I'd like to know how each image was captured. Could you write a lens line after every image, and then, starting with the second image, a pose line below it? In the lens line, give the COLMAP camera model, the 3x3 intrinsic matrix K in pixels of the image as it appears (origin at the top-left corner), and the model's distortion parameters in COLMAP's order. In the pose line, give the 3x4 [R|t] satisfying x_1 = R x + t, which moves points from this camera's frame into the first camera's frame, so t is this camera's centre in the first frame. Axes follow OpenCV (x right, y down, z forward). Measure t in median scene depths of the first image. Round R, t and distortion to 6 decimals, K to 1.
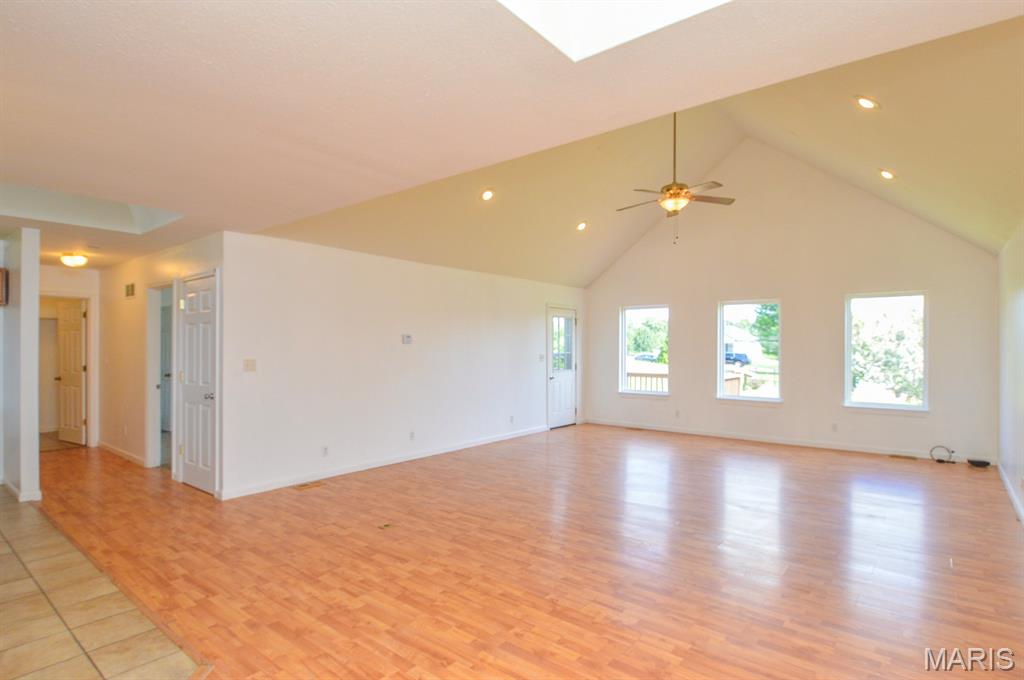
lens RADIAL K [[550.5, 0, 512.0], [0, 550.5, 340.0], [0, 0, 1]] dist [0.003576, -0.019659]
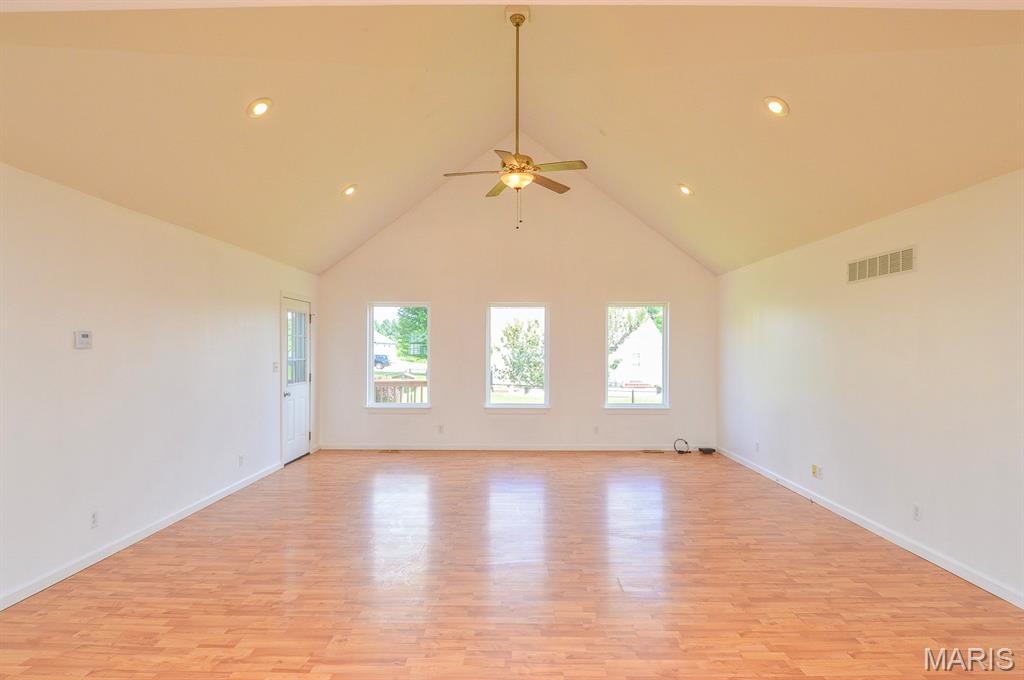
lens RADIAL K [[550.5, 0, 512.0], [0, 550.5, 340.0], [0, 0, 1]] dist [0.003576, -0.019659]
pose [[0.771246, 0.009805, 0.636462, -0.207306], [-0.008792, 0.999950, -0.004750, -0.002779], [-0.636477, -0.001932, 0.771293, 0.325305]]
